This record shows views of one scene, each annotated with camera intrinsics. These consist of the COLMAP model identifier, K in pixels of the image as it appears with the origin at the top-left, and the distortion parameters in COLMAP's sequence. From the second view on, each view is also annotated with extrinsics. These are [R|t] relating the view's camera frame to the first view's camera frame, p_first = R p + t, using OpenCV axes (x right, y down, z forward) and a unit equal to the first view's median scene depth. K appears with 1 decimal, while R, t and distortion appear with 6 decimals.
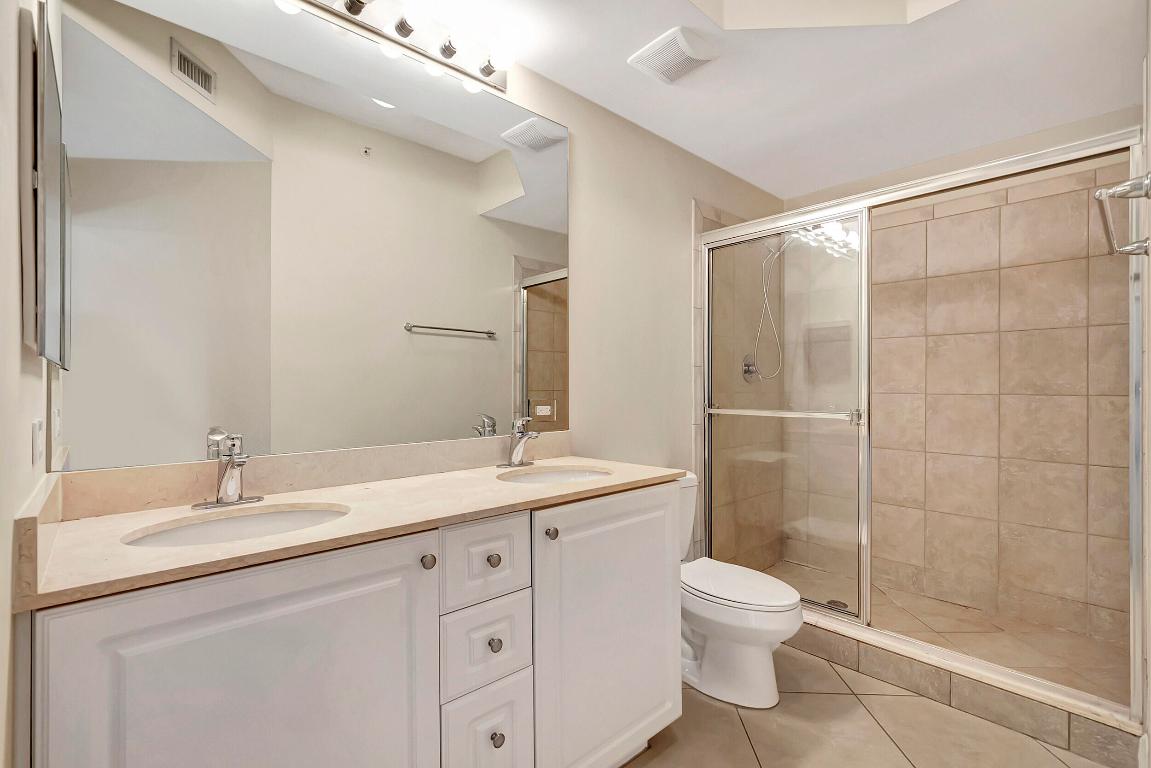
lens RADIAL K [[517.1, 0, 573.1], [0, 517.1, 386.2], [0, 0, 1]] dist [0.000923, 0.000258]
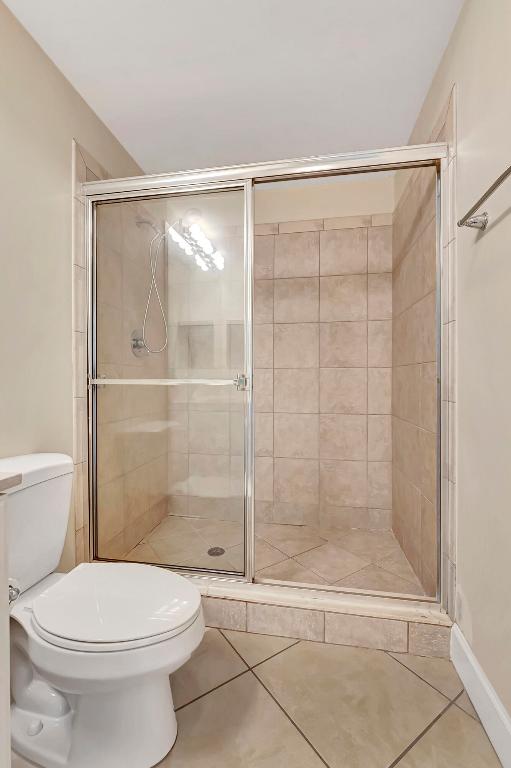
lens RADIAL K [[341.6, 0, 255.5], [0, 341.6, 384.0], [0, 0, 1]] dist [0.001374, 0.000276]
pose [[0.788220, -0.008620, 0.615333, 0.122605], [-0.001763, 0.999866, 0.016264, 0.042883], [-0.615391, -0.013904, 0.788099, 0.367467]]
